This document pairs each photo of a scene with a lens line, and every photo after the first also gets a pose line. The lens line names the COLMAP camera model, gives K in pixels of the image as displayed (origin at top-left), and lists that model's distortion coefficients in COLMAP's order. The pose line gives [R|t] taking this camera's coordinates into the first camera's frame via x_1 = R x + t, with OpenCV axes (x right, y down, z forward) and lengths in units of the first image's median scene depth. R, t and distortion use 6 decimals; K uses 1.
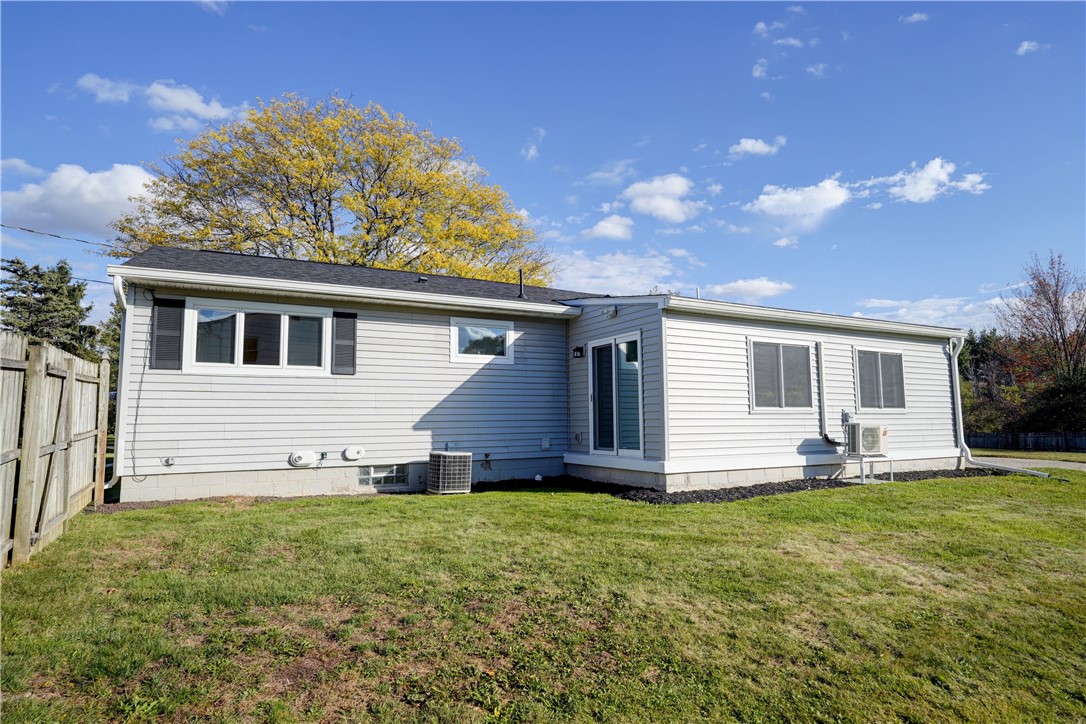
lens RADIAL K [[602.7, 0, 543.0], [0, 602.7, 362.0], [0, 0, 1]] dist [0.000150, 0.000003]
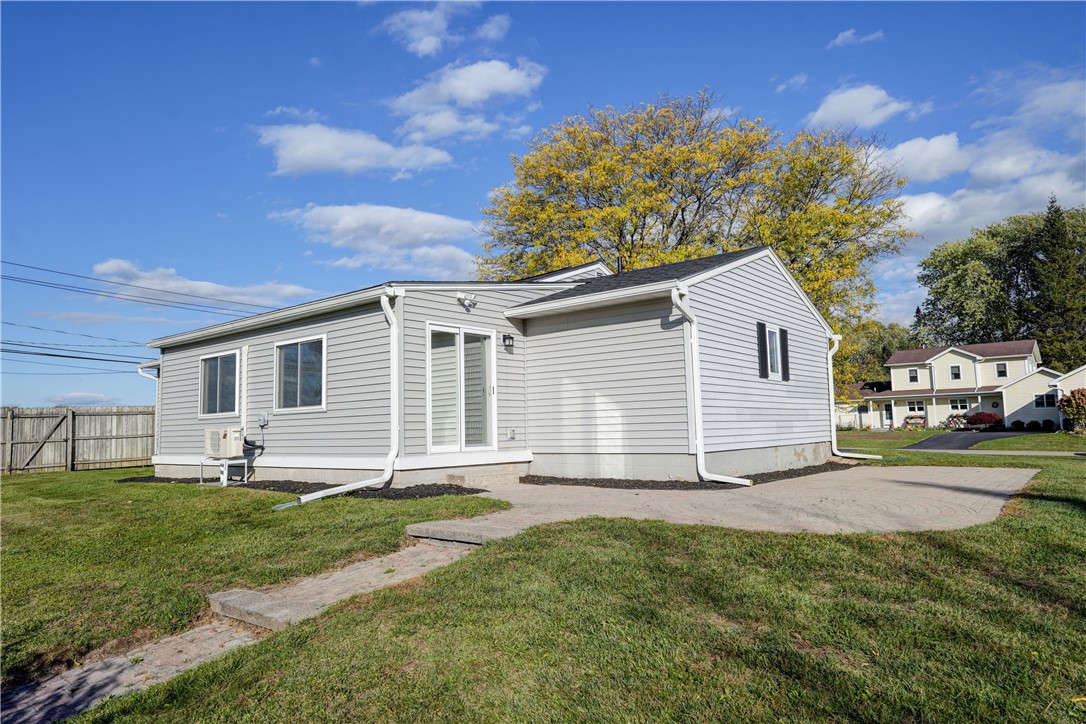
lens RADIAL K [[690.4, 0, 543.0], [0, 690.4, 362.0], [0, 0, 1]] dist [0.000112, -0.000021]
pose [[0.382785, -0.093804, -0.919063, 1.599243], [0.113301, 0.992088, -0.054068, 0.104959], [0.916863, -0.083435, 0.390384, 0.934935]]
